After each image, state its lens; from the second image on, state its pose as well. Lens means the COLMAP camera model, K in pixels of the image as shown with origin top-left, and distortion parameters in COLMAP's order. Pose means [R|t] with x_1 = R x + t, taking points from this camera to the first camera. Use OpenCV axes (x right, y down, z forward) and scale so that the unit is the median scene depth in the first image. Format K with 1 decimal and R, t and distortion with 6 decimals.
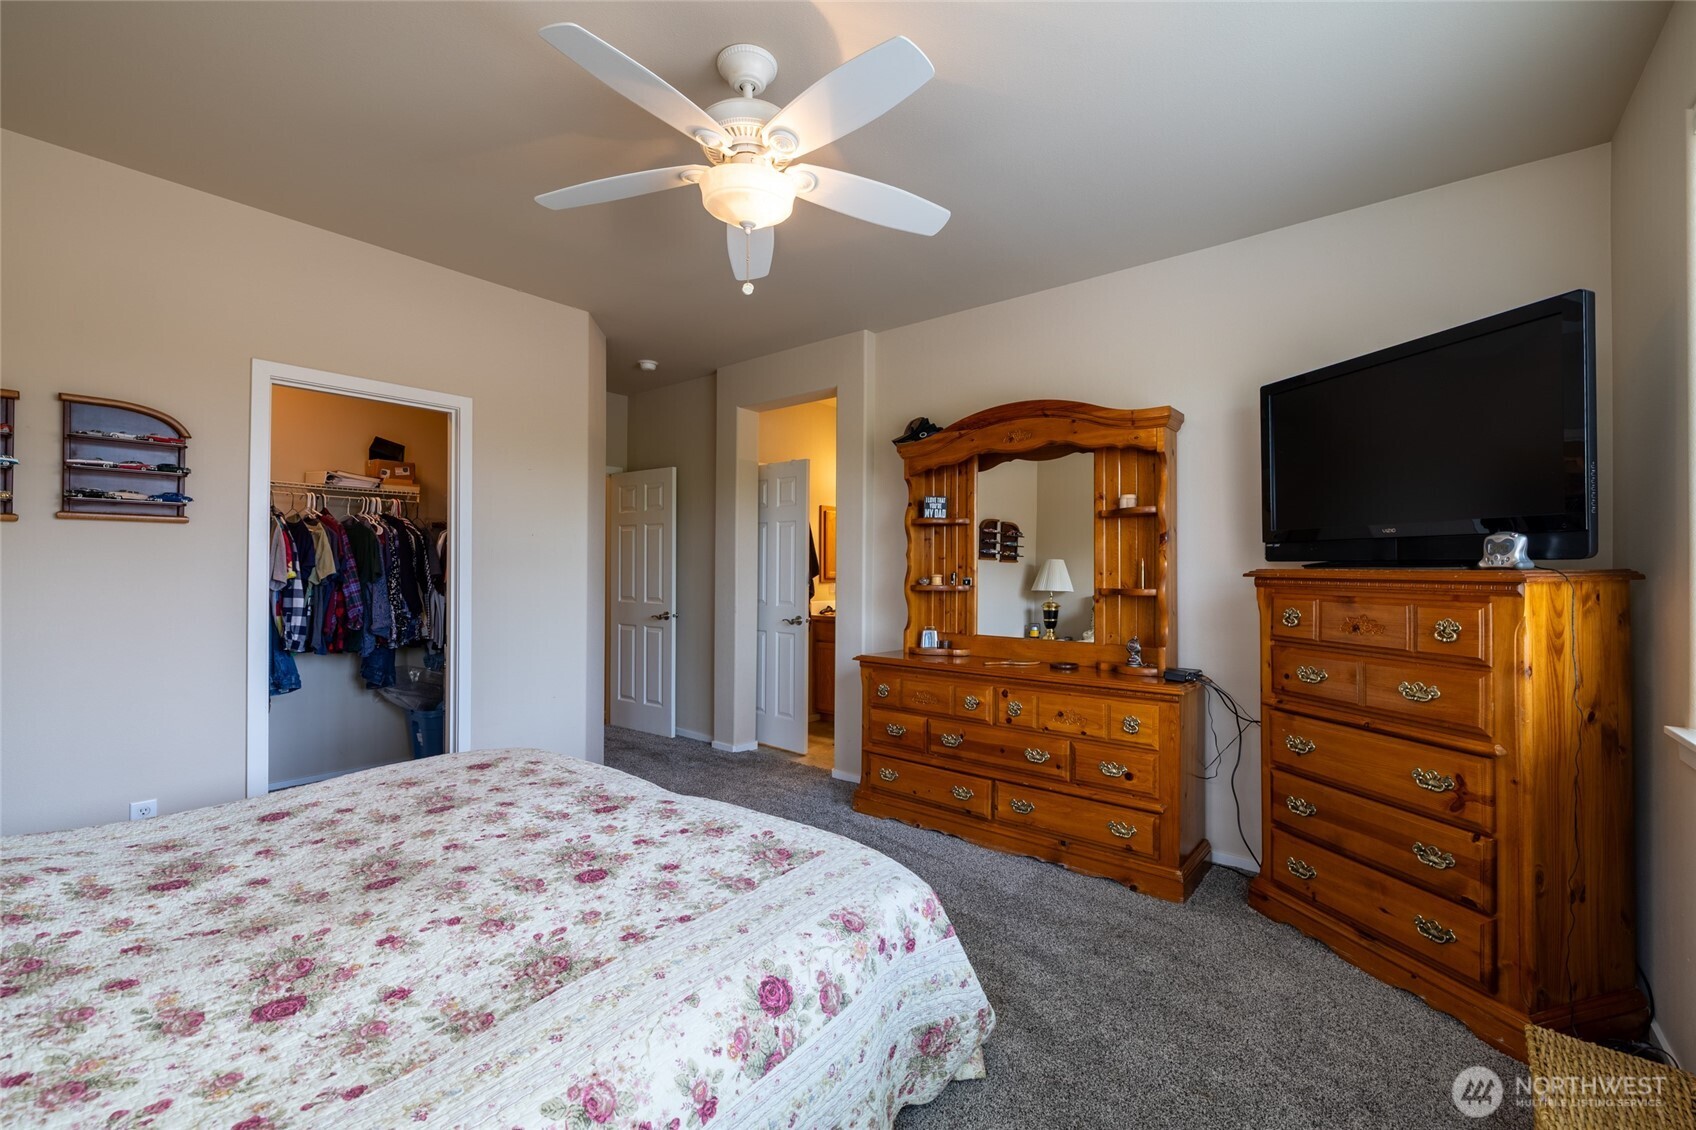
lens RADIAL K [[722.1, 0, 846.0], [0, 722.1, 576.7], [0, 0, 1]] dist [-0.000617, 0.000073]
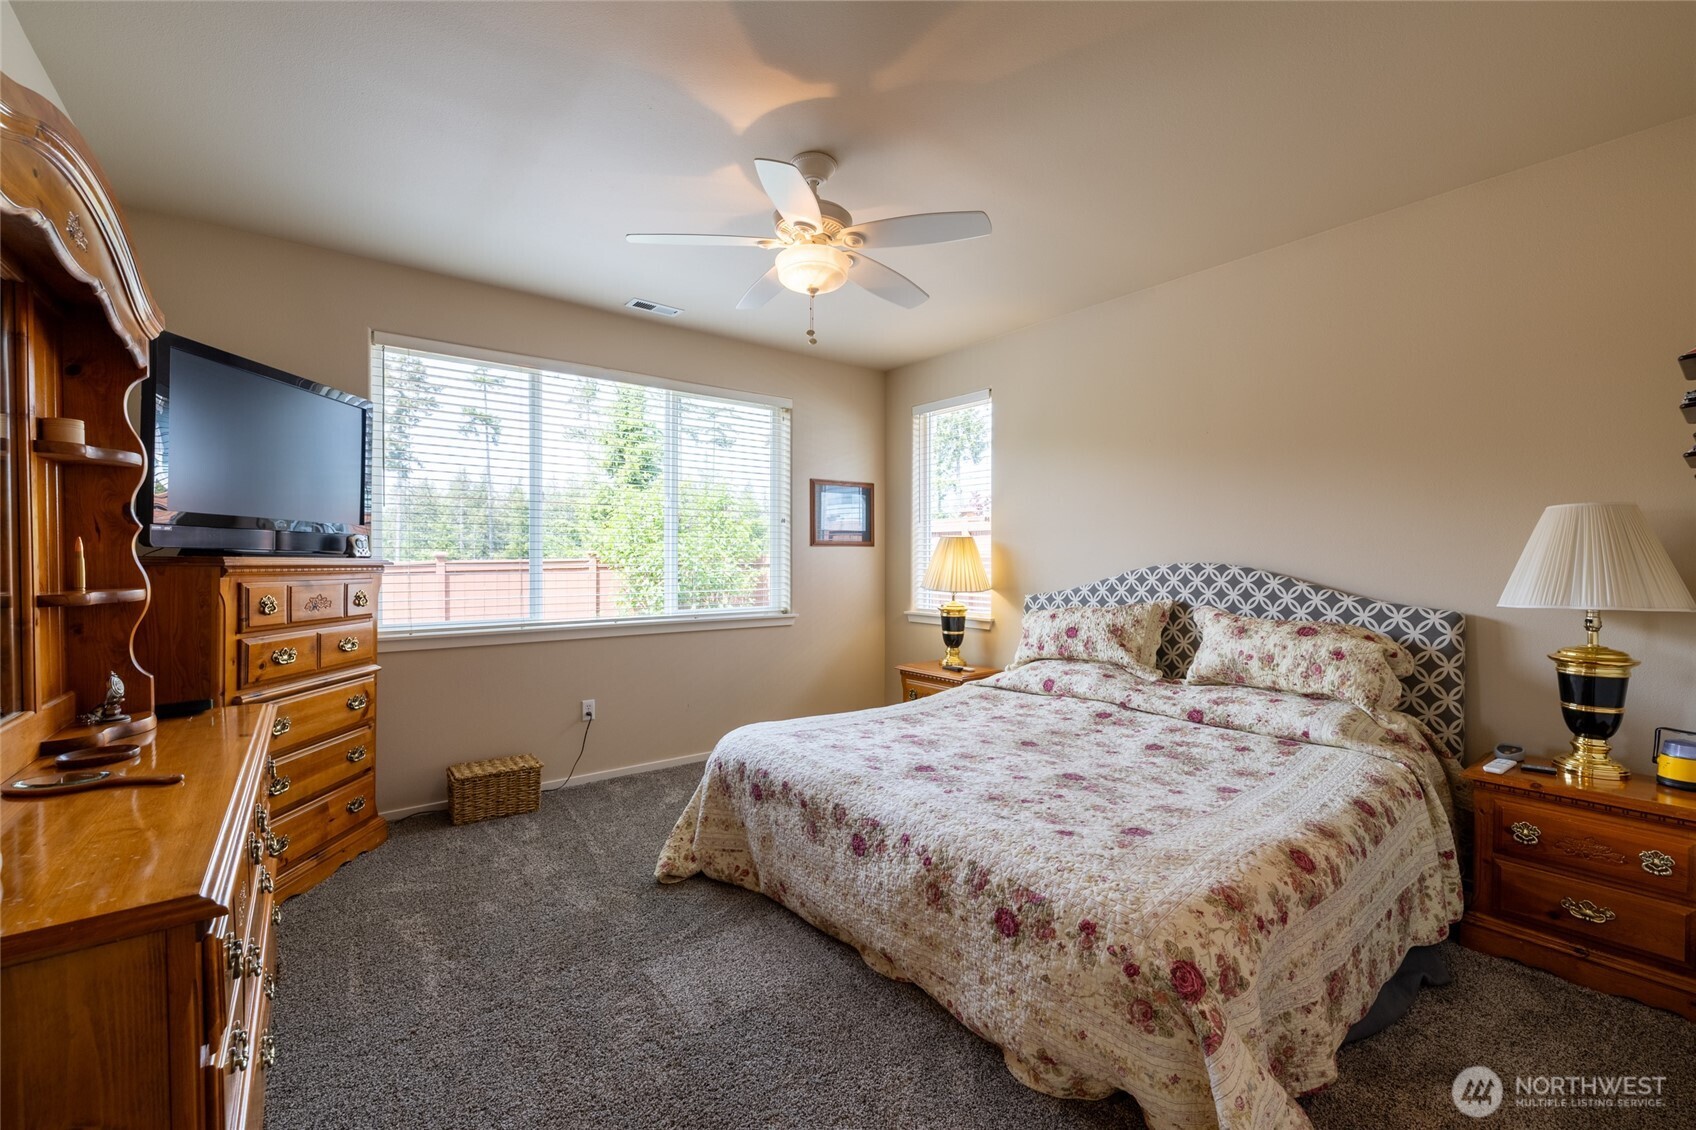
lens RADIAL K [[722.1, 0, 846.0], [0, 722.1, 576.7], [0, 0, 1]] dist [-0.000617, 0.000073]
pose [[-0.974645, -0.010424, 0.223512, -0.471266], [-0.002251, 0.999321, 0.036788, -0.026642], [-0.223744, 0.035352, -0.974007, 2.177298]]
